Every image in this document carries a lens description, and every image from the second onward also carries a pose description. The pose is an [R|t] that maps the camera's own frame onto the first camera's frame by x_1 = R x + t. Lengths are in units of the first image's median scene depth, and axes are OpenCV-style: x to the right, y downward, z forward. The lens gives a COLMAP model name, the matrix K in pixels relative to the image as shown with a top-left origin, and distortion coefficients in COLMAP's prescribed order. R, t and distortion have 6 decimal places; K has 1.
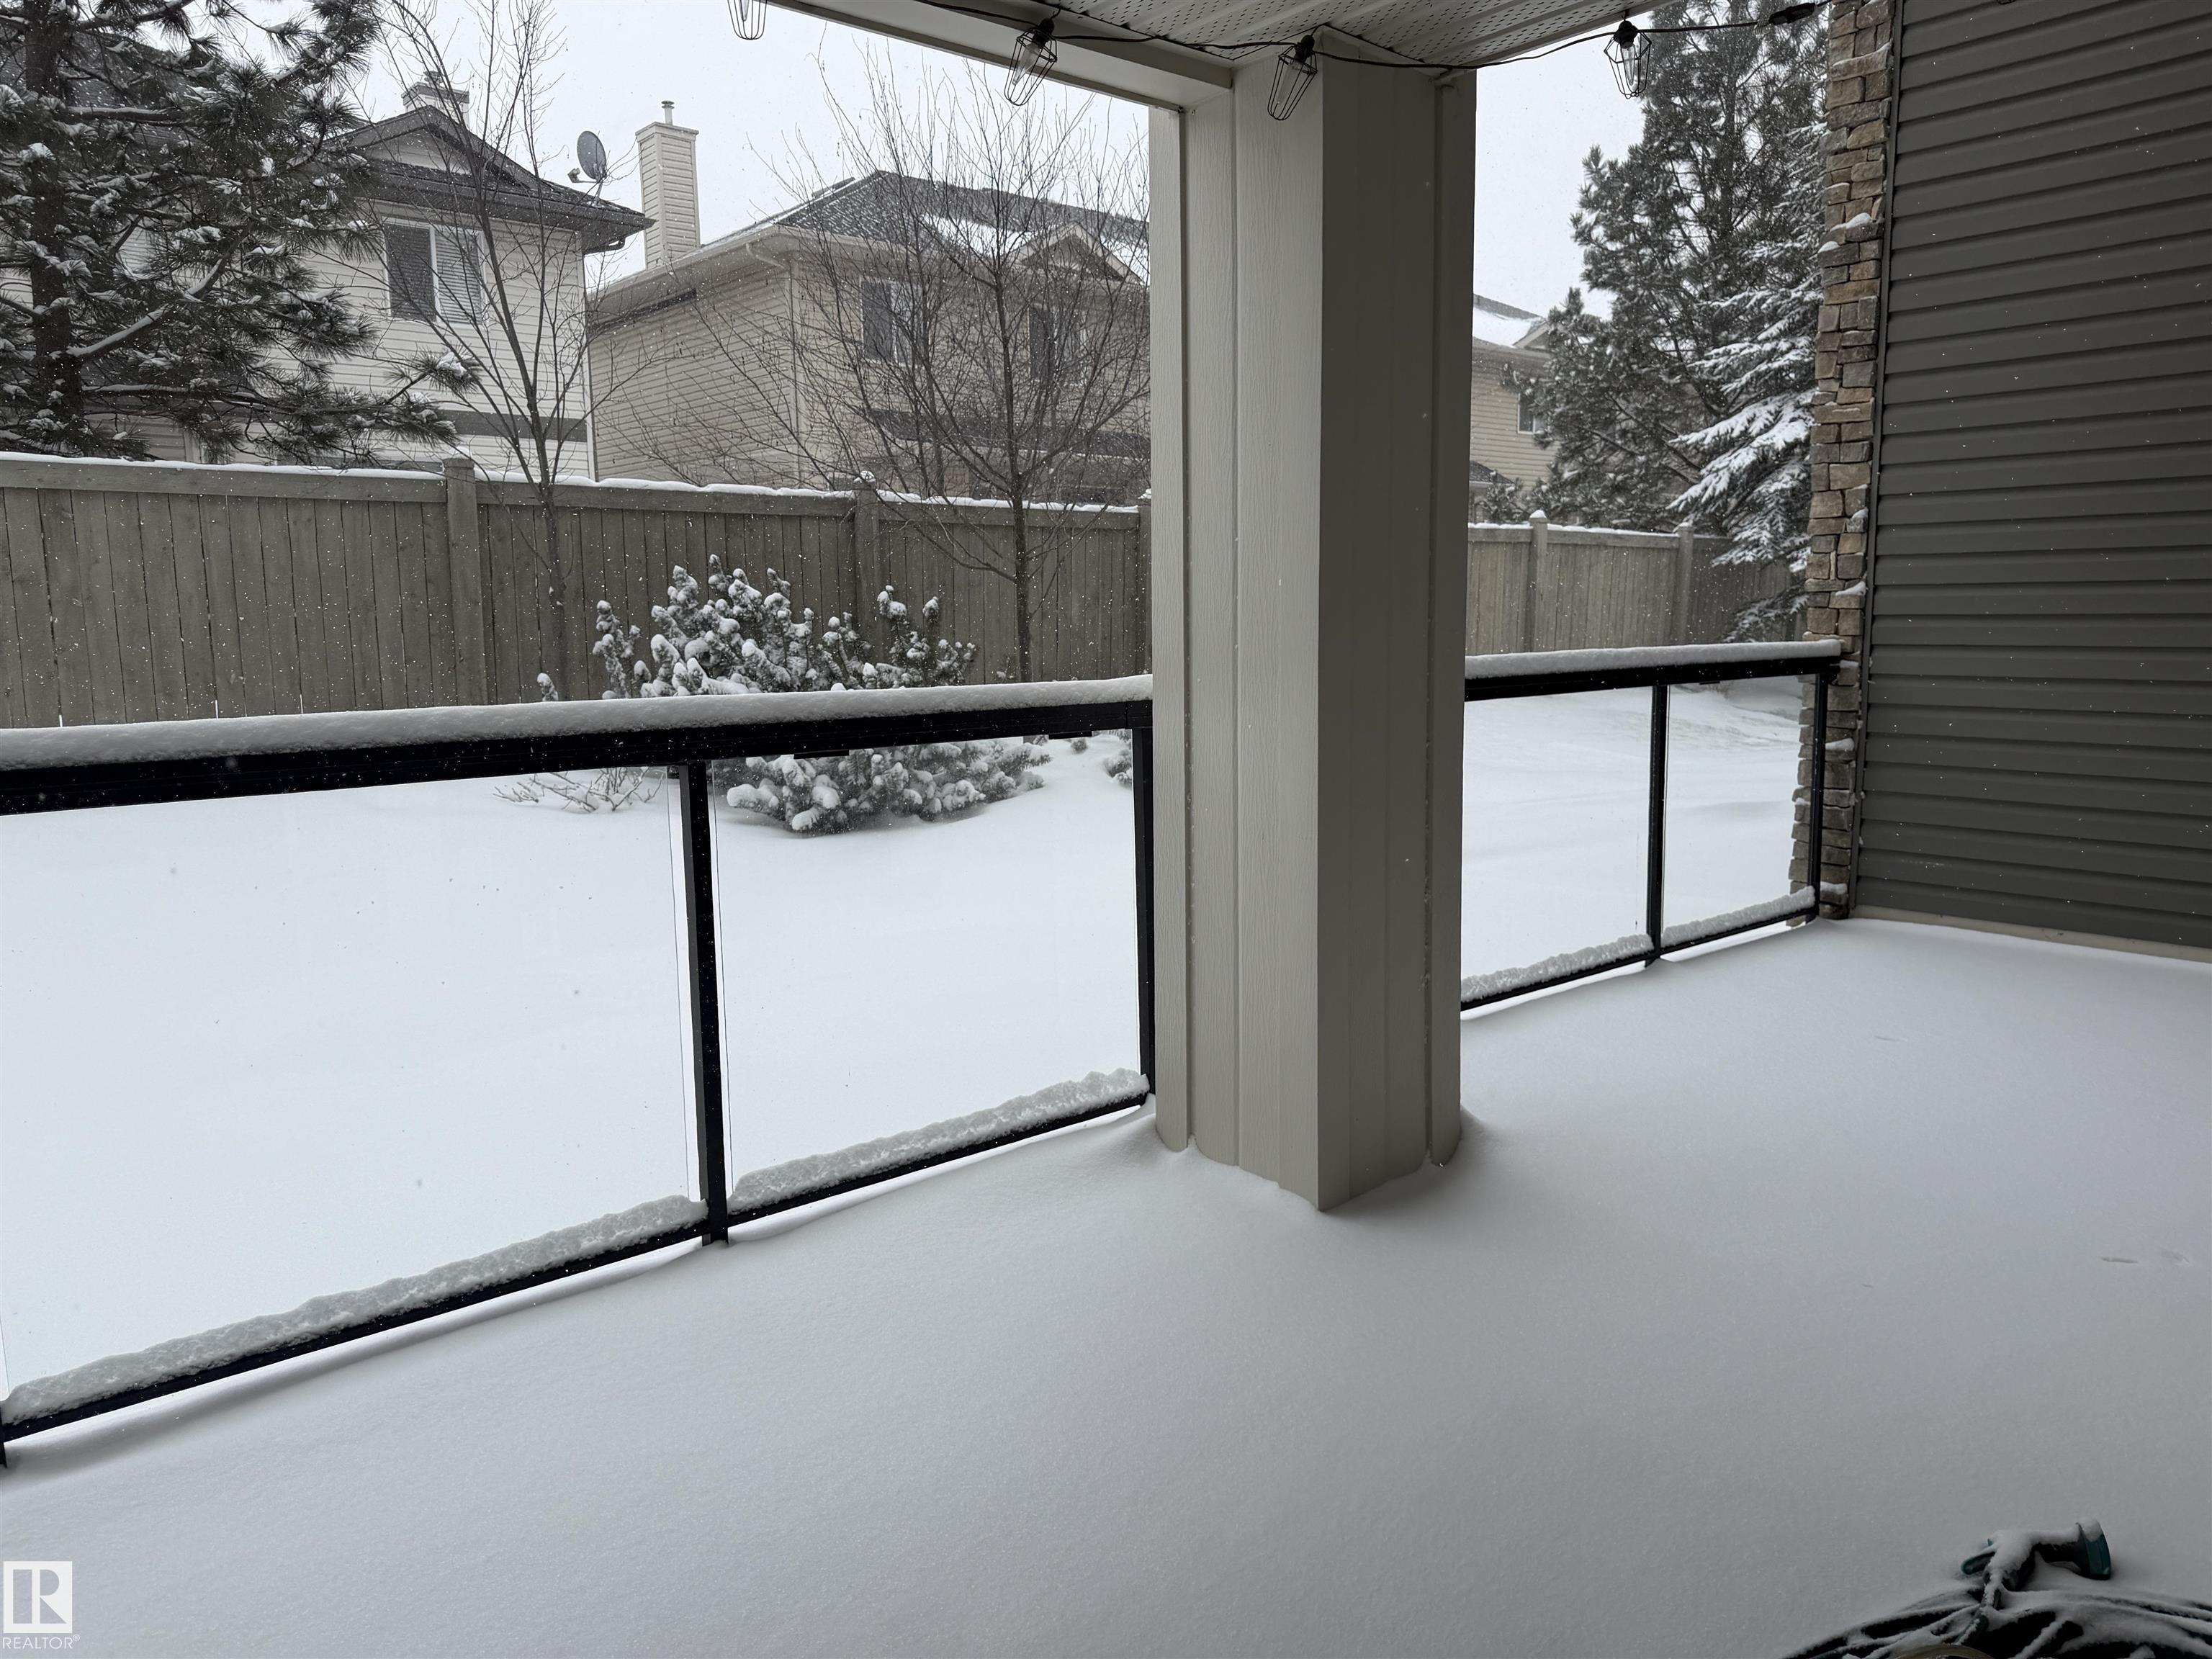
lens RADIAL K [[1554.2, 0, 1113.8], [0, 1554.2, 828.9], [0, 0, 1]] dist [0.075414, -0.092324]
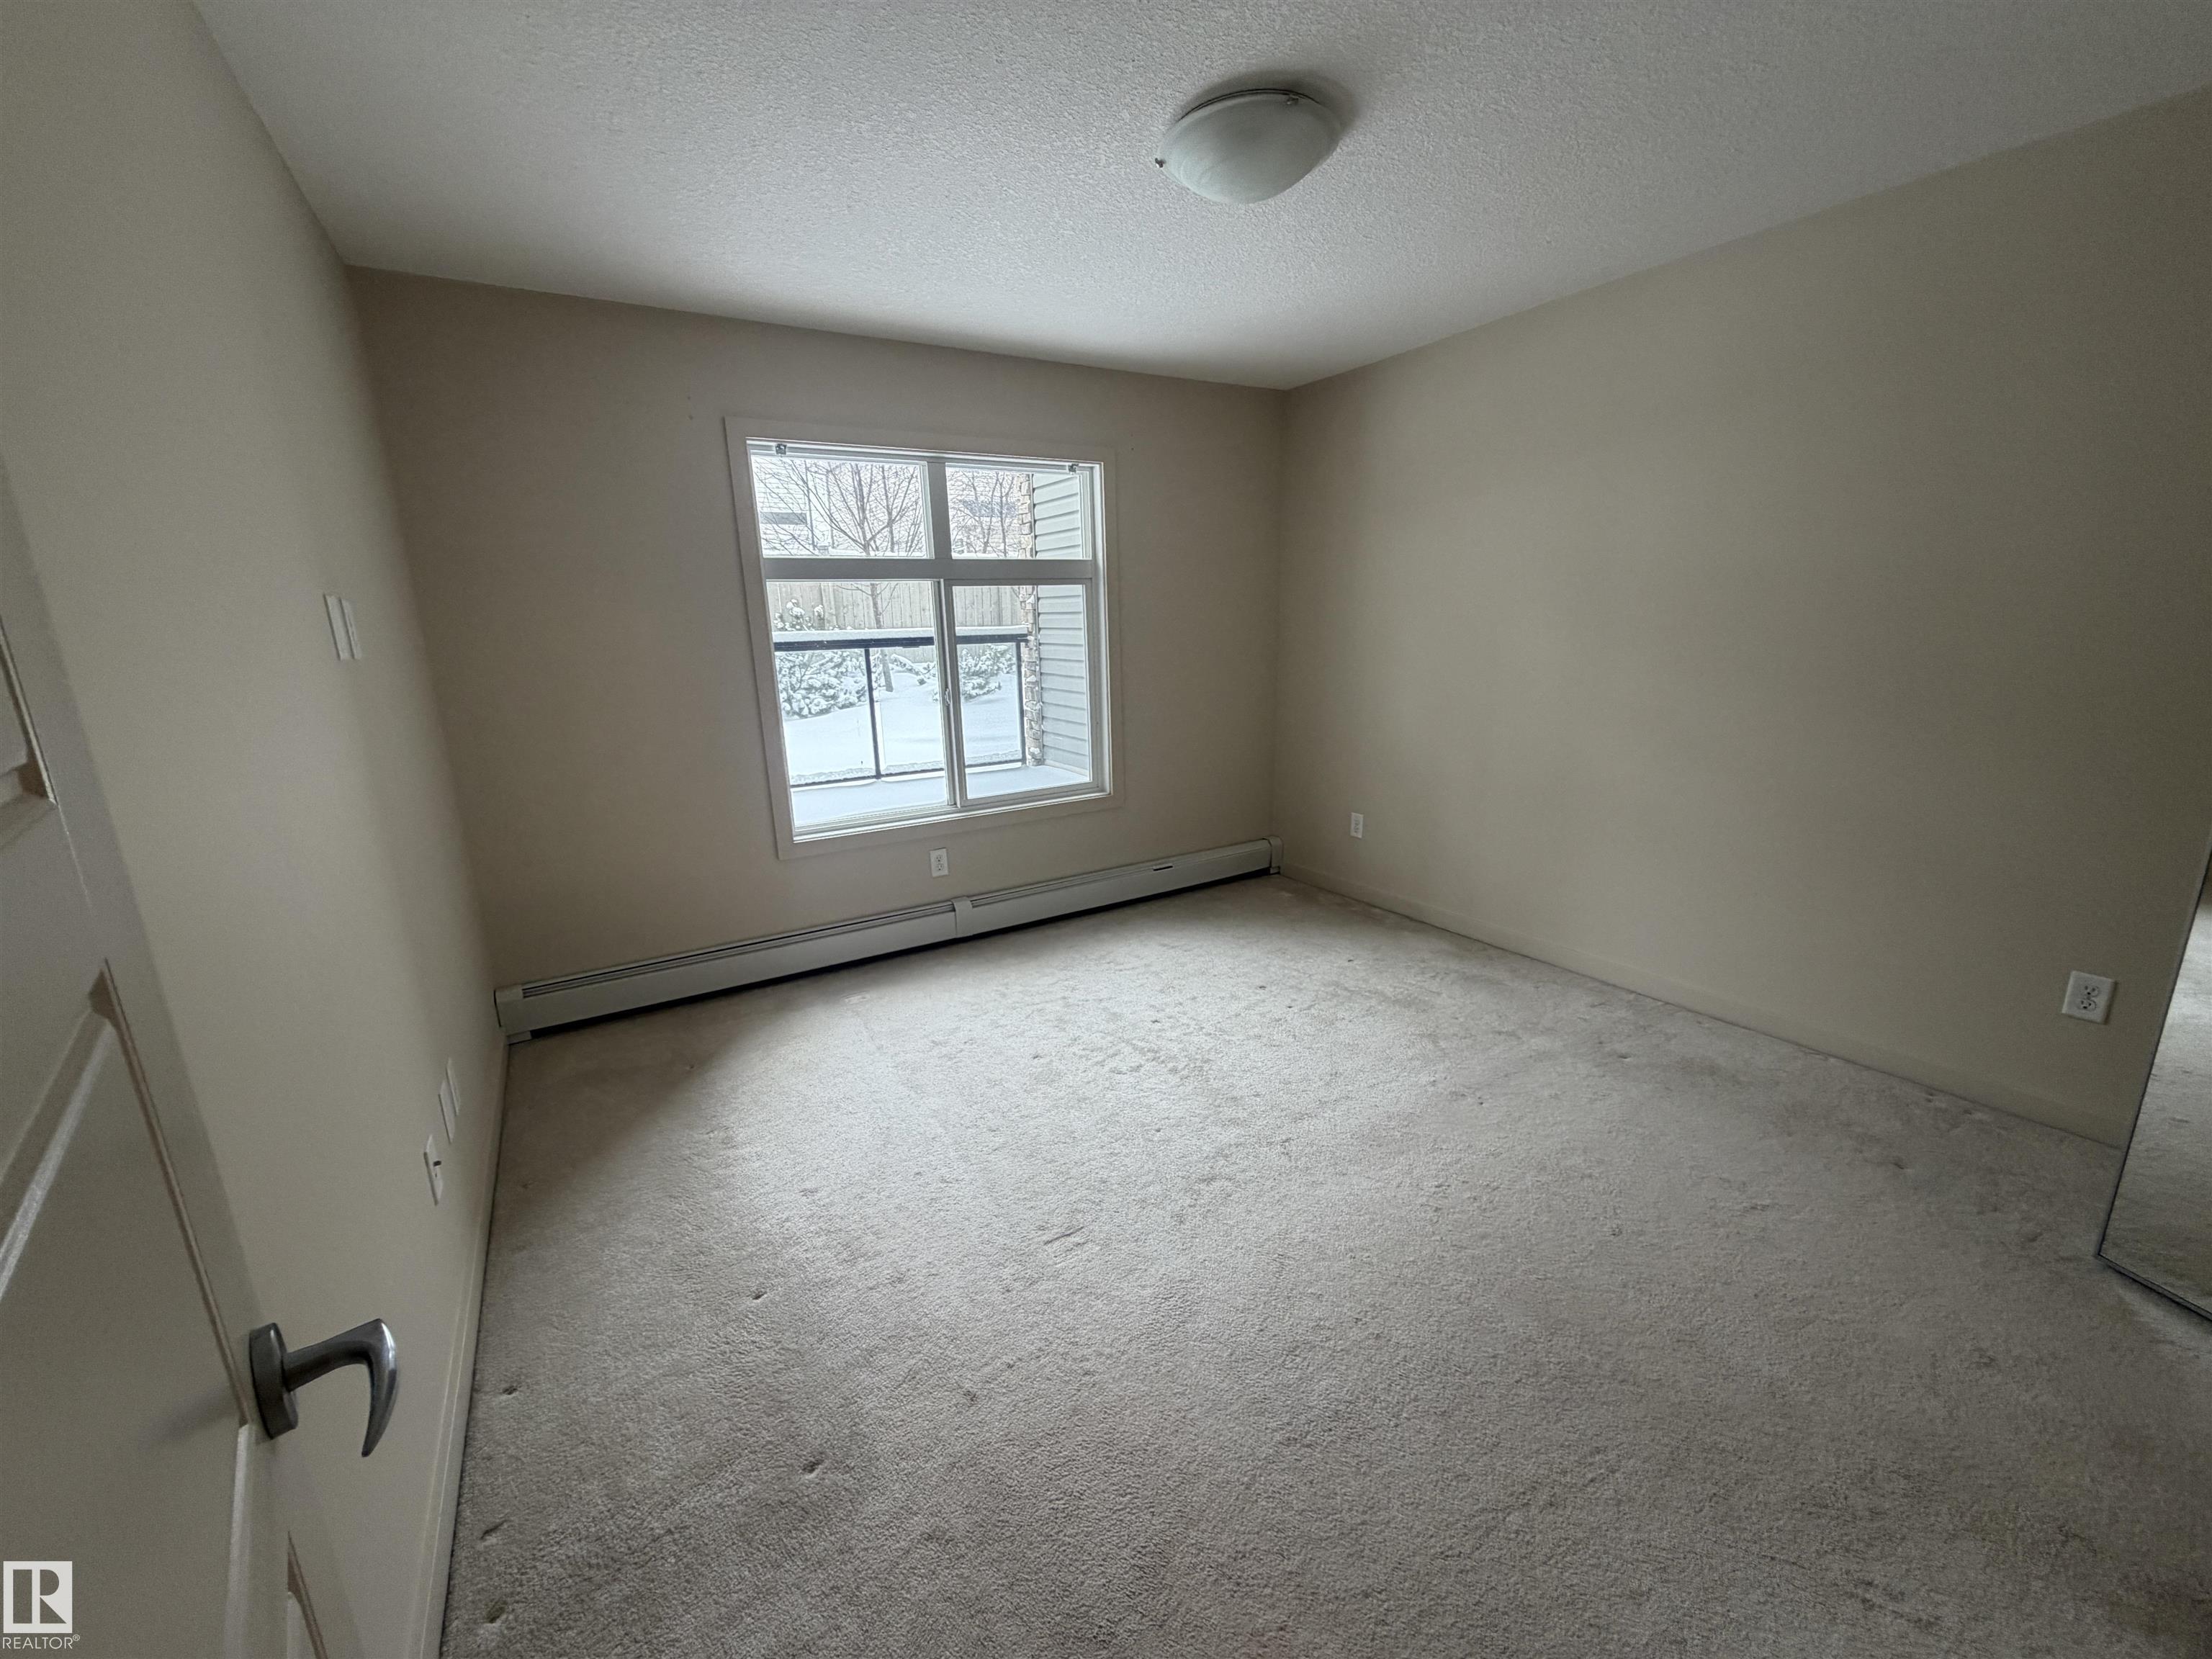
lens RADIAL K [[881.9, 0, 1103.2], [0, 881.9, 841.0], [0, 0, 1]] dist [-0.000086, 0.000045]
pose [[0.982906, 0.037519, -0.180246, 0.767692], [-0.016183, 0.992832, 0.118415, 0.017257], [0.183396, -0.113473, 0.976468, -0.106171]]
